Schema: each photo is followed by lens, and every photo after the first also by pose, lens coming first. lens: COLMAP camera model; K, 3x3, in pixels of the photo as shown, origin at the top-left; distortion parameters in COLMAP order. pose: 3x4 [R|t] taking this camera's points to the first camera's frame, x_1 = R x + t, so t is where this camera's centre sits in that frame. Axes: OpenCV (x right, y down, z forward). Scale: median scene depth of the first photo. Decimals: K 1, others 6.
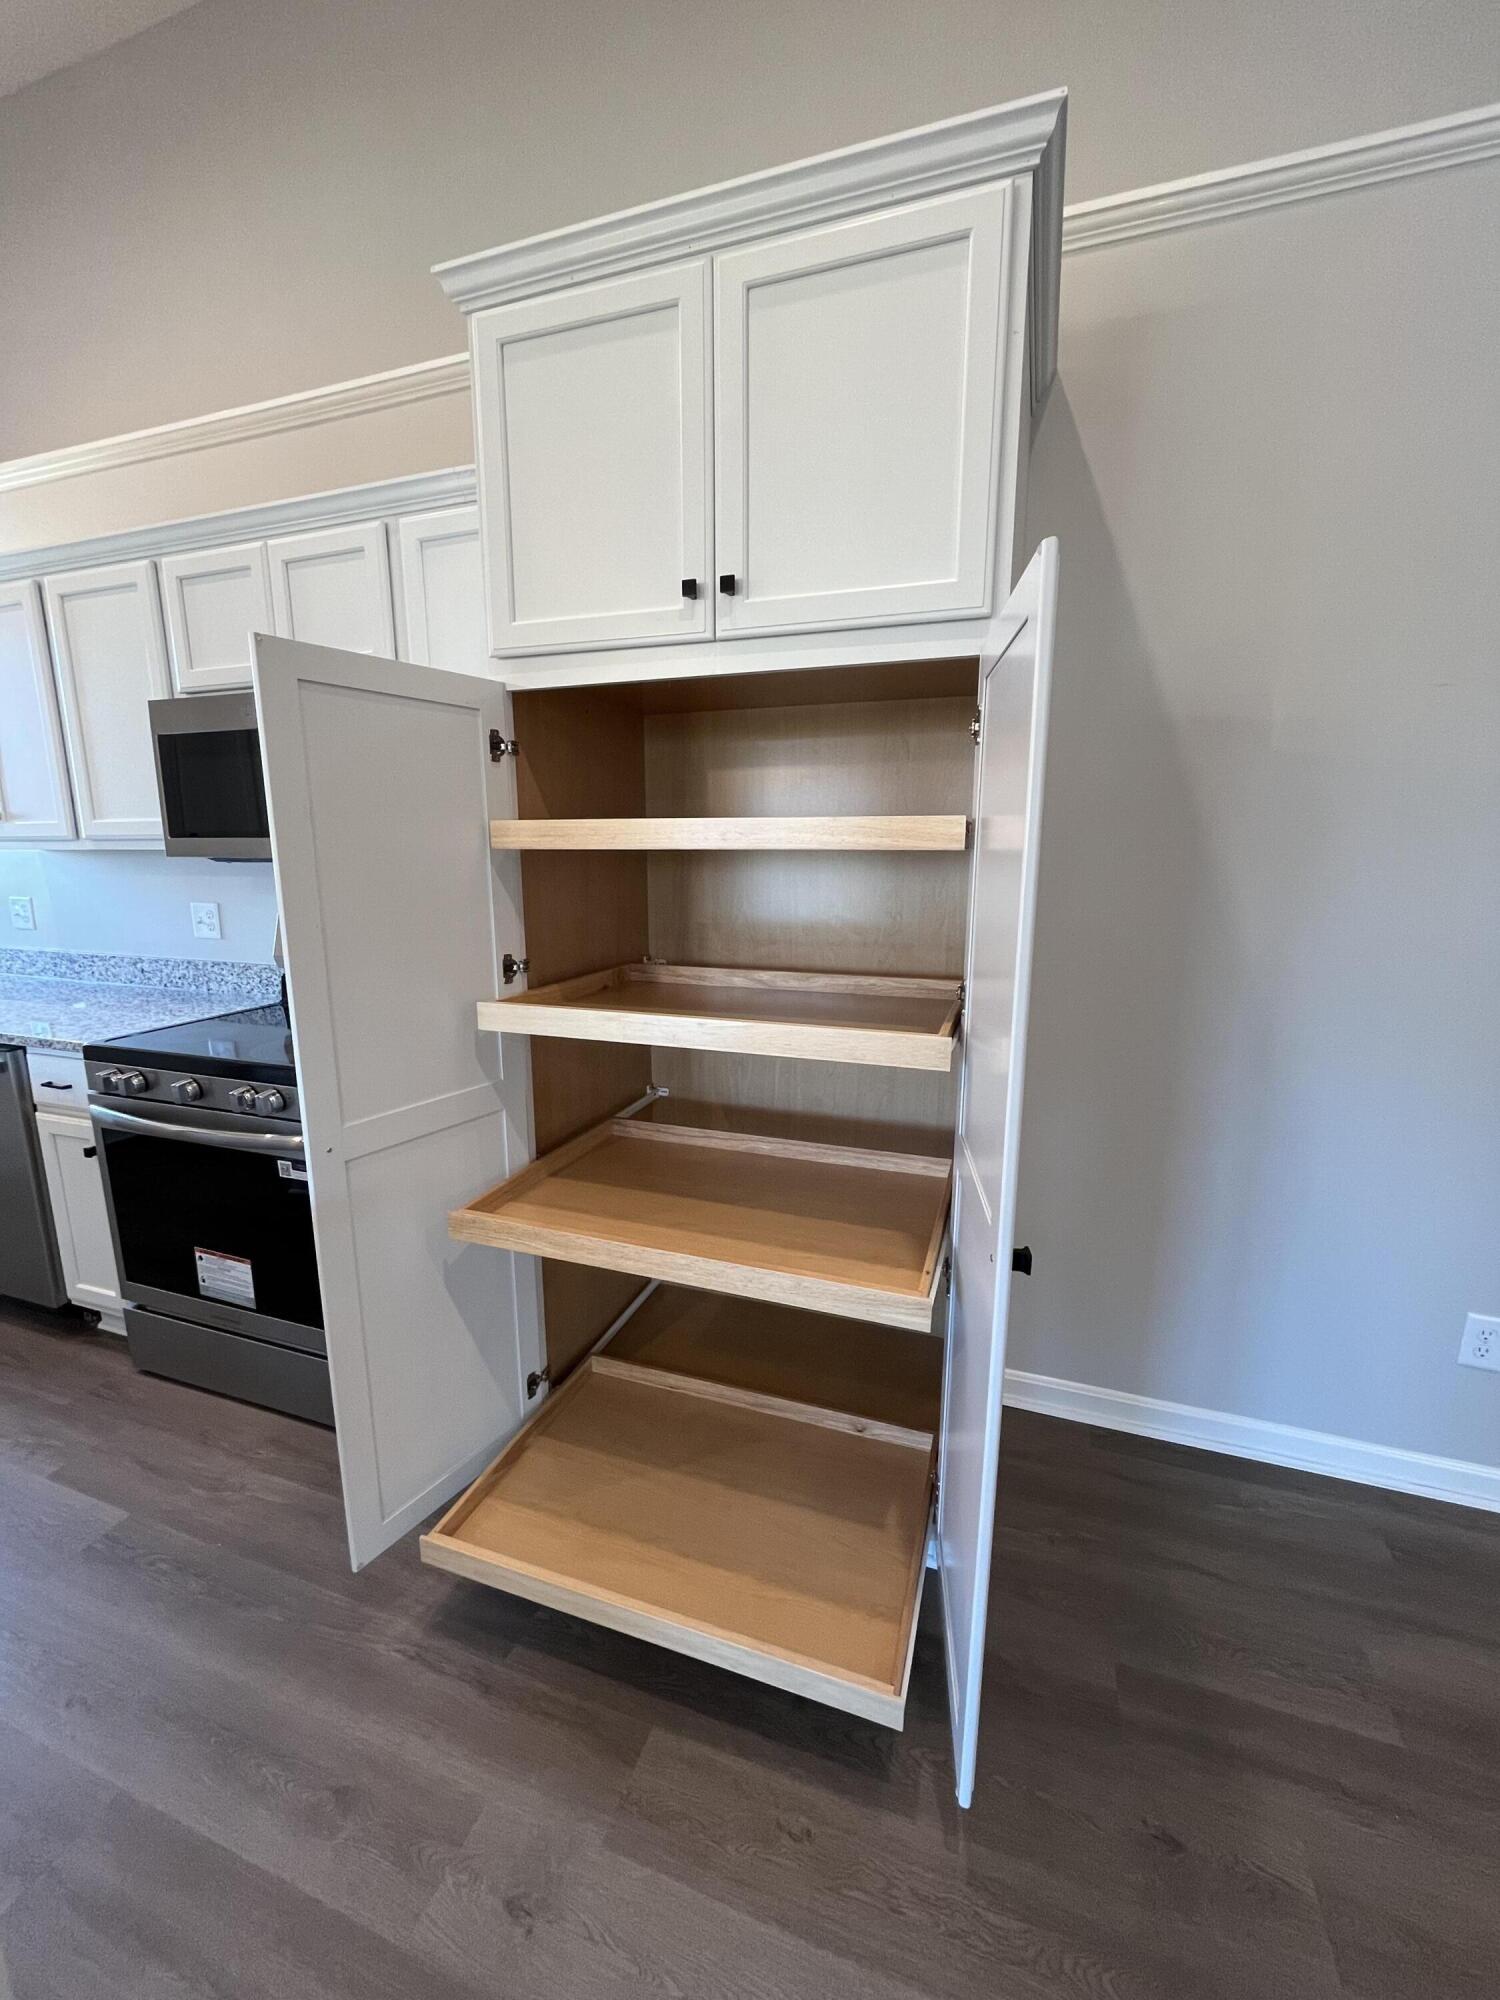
lens RADIAL K [[798.1, 0, 755.1], [0, 798.1, 1004.2], [0, 0, 1]] dist [-0.008035, 0.001132]
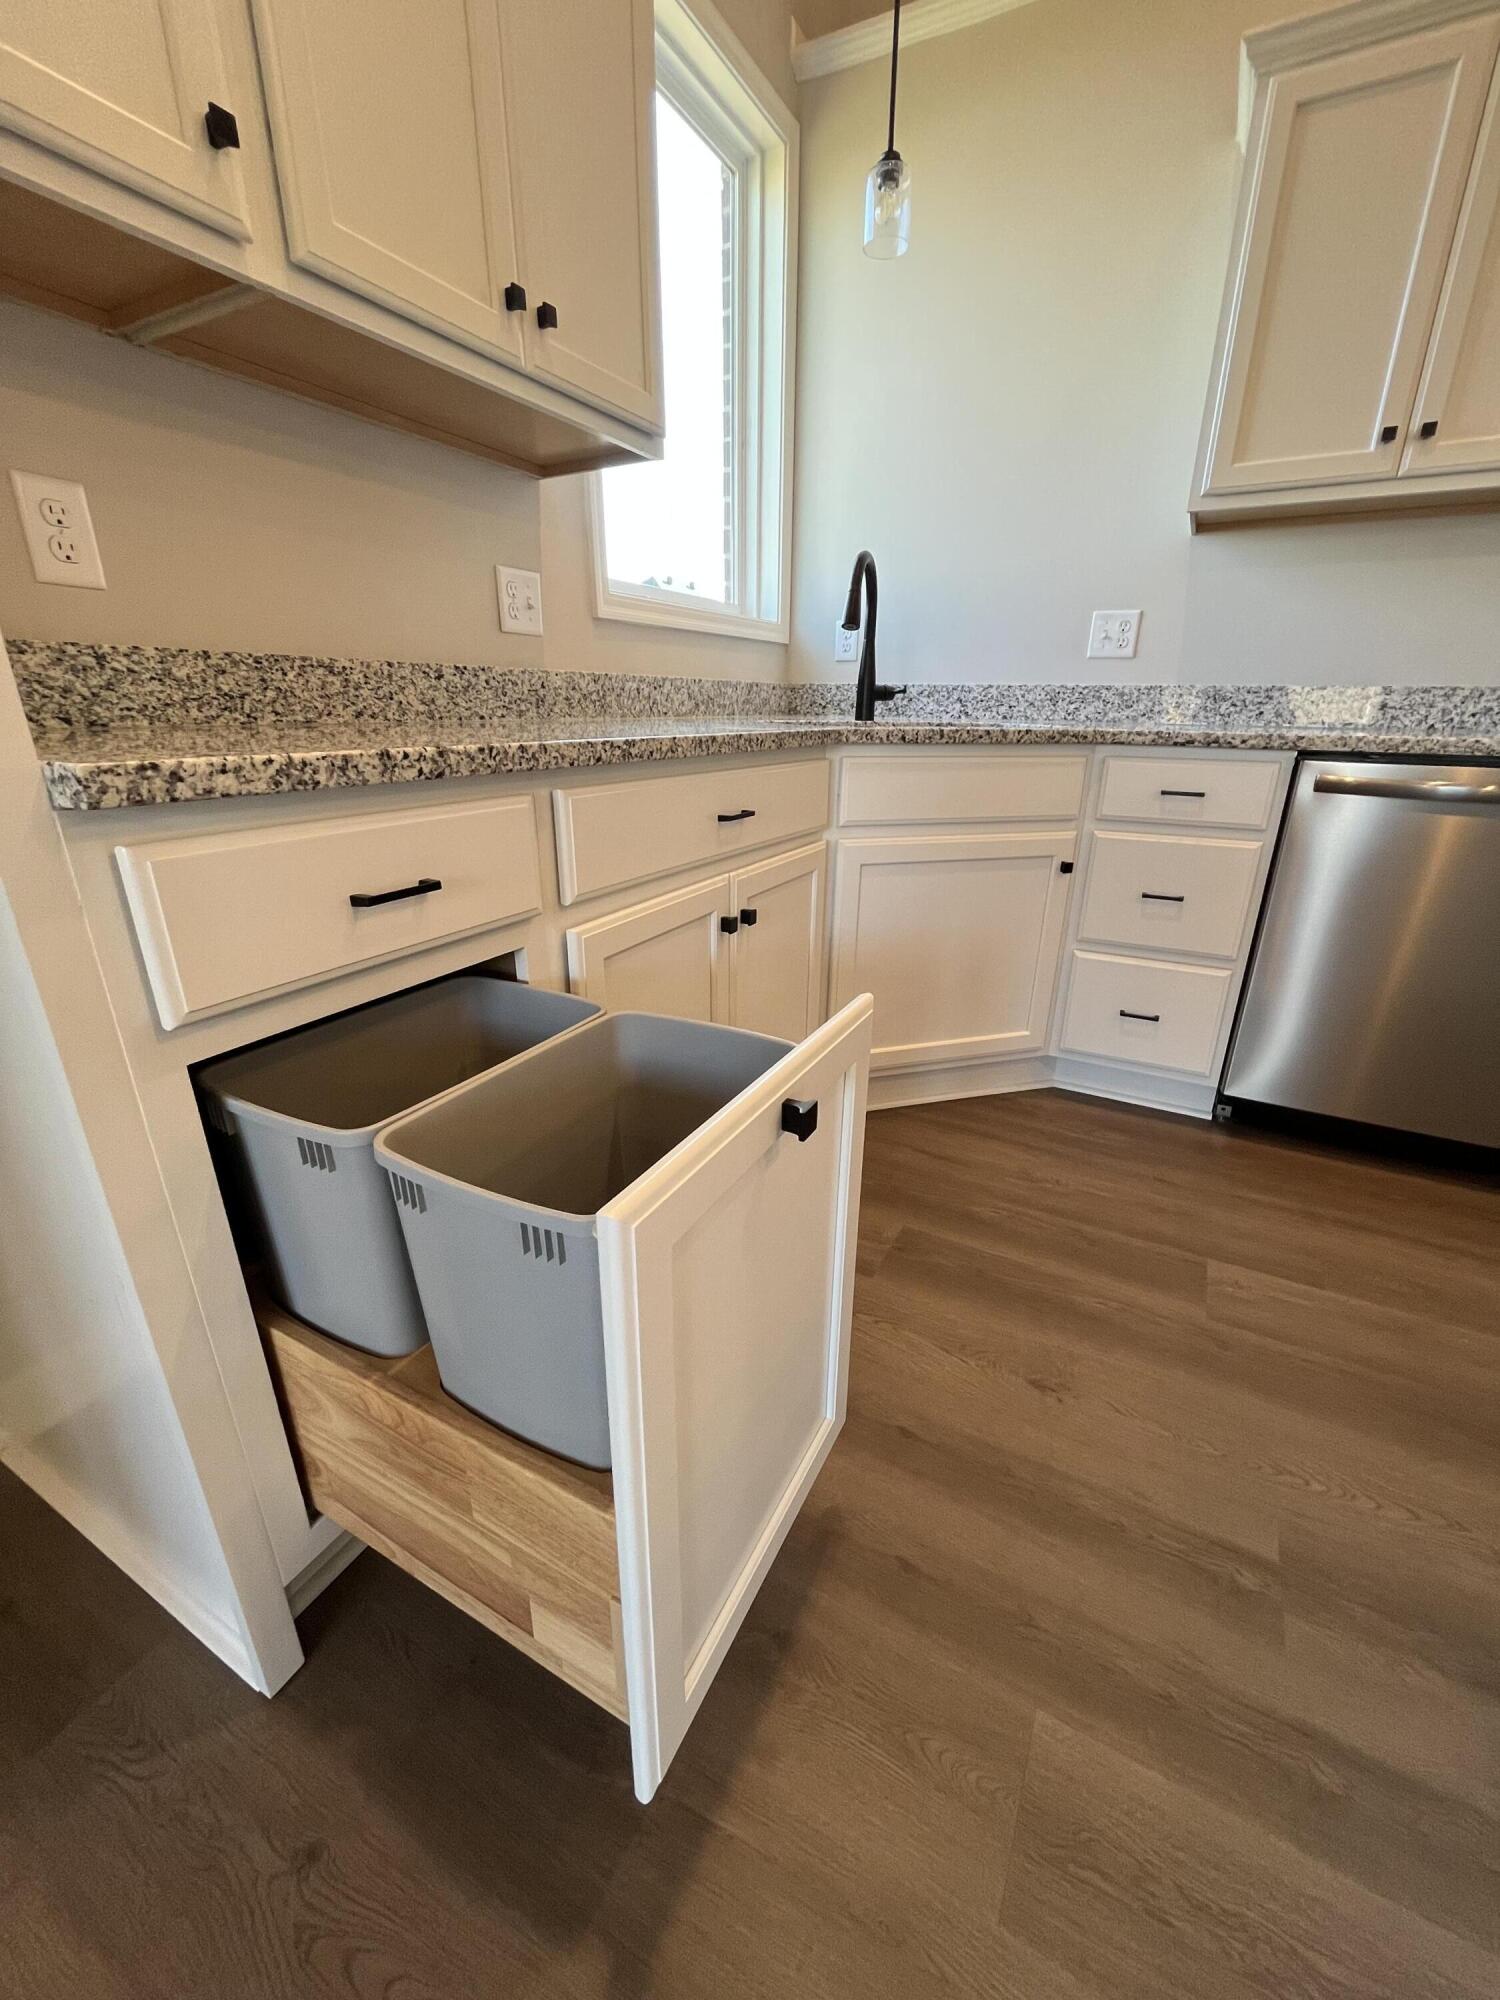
lens RADIAL K [[798.1, 0, 738.3], [0, 798.1, 1001.6], [0, 0, 1]] dist [-0.008035, 0.001132]
pose [[0.986747, 0.063487, -0.149334, -1.612709], [-0.038401, 0.985507, 0.165231, 0.162514], [0.157660, -0.157307, 0.974884, 0.230786]]
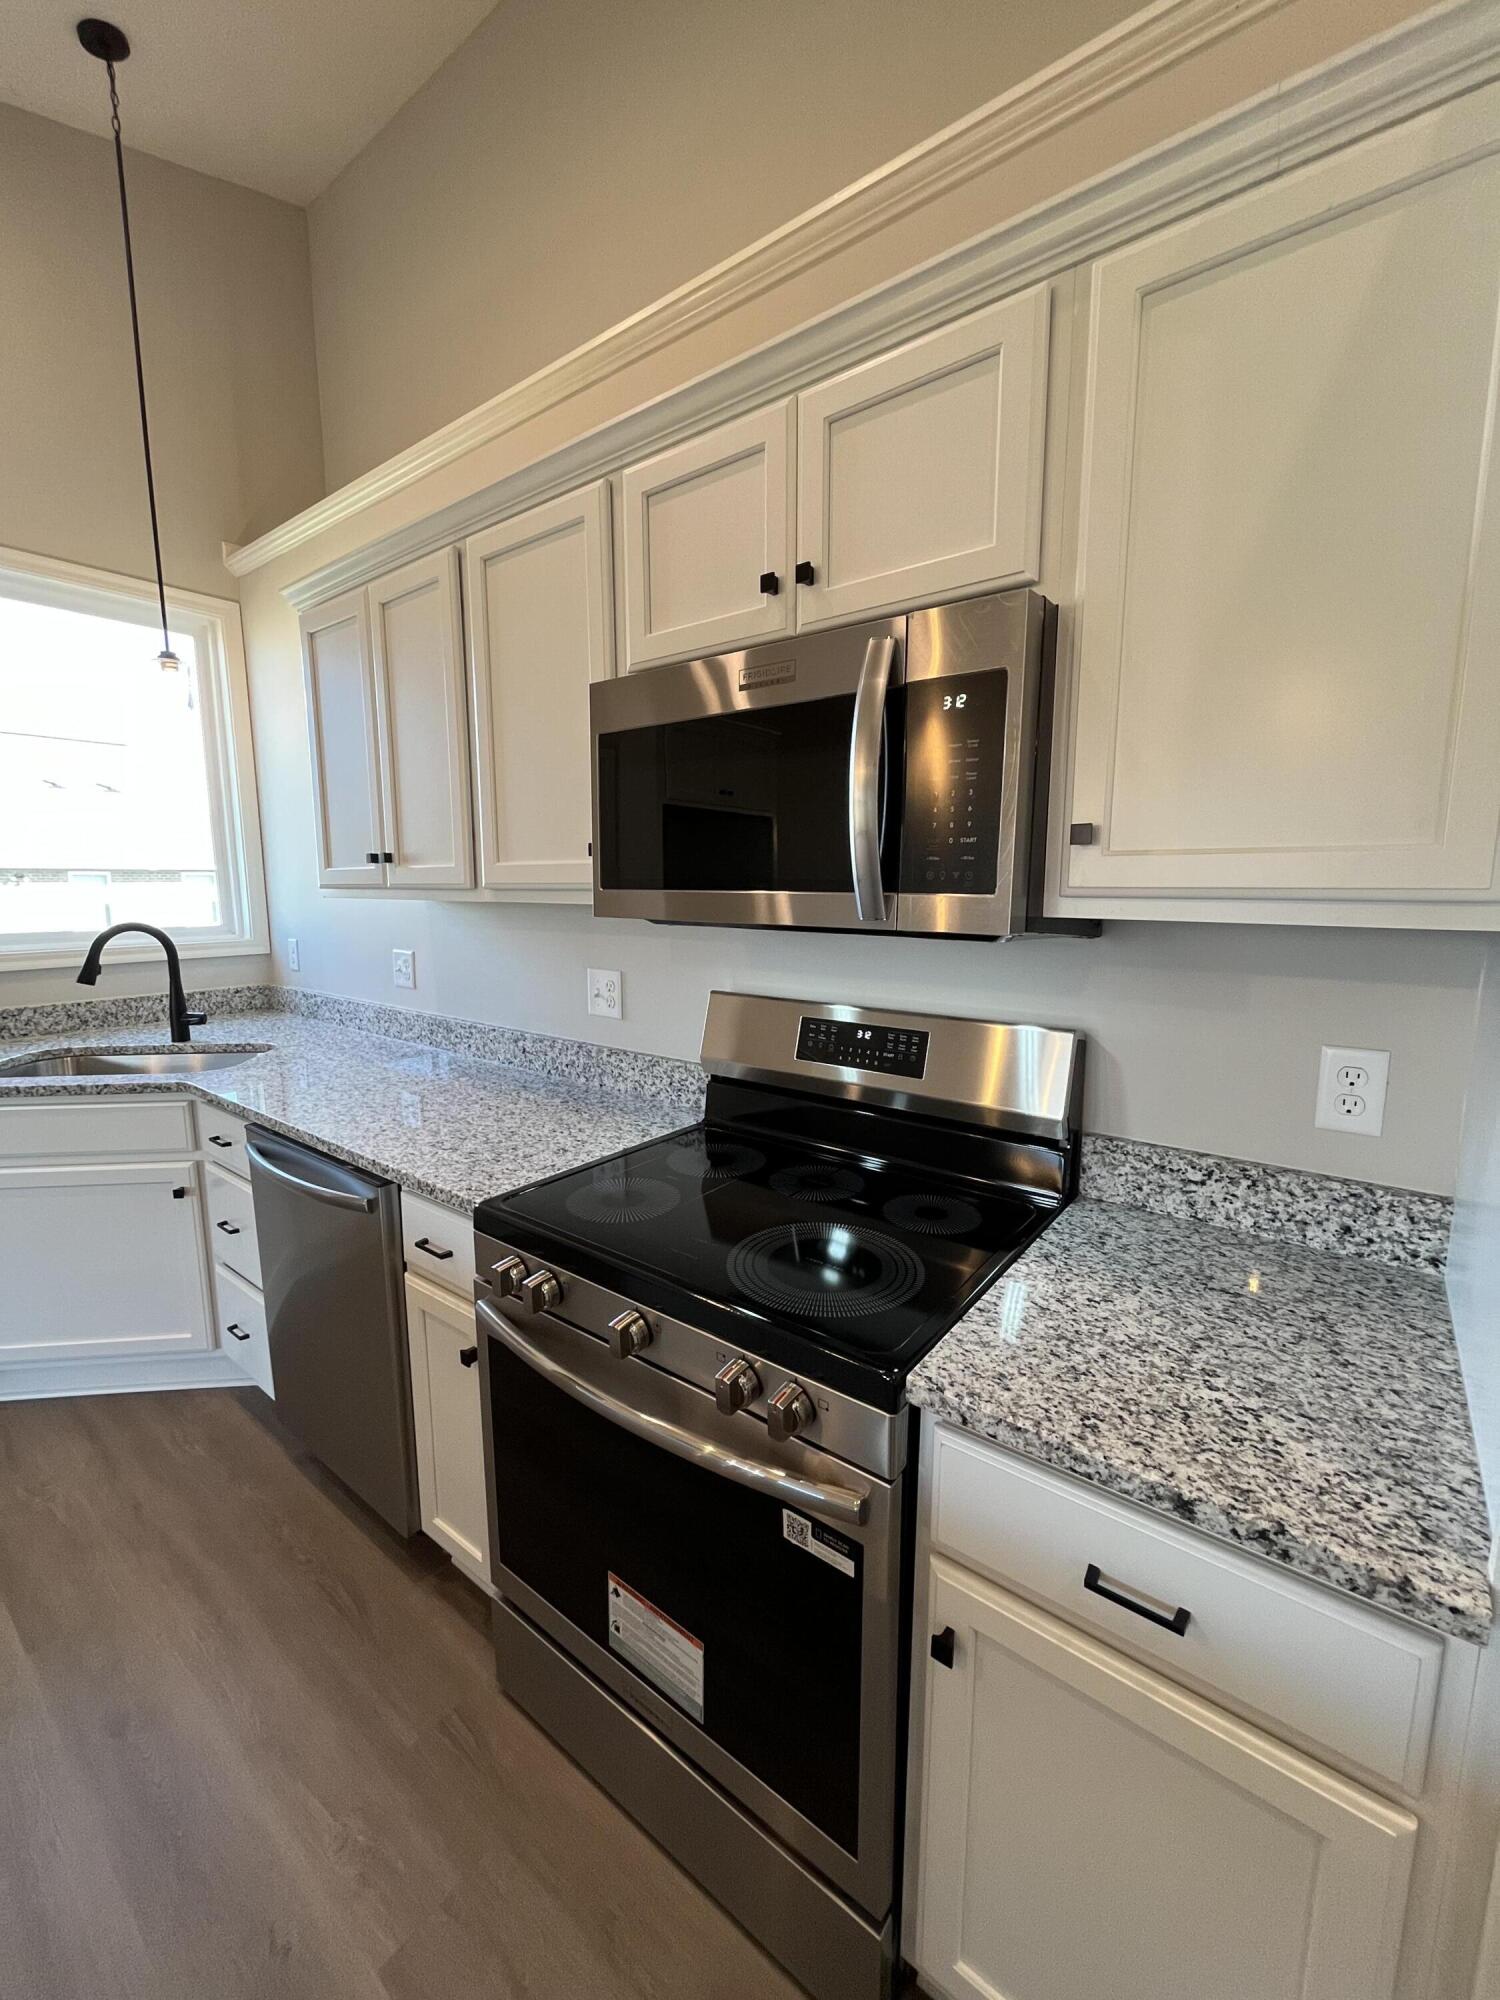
lens RADIAL K [[798.1, 0, 758.3], [0, 798.1, 1009.2], [0, 0, 1]] dist [-0.008035, 0.001132]
pose [[0.950071, 0.050017, -0.308000, -0.406056], [-0.062095, 0.997633, -0.029531, -0.098239], [0.305794, 0.047181, 0.950928, 0.415548]]
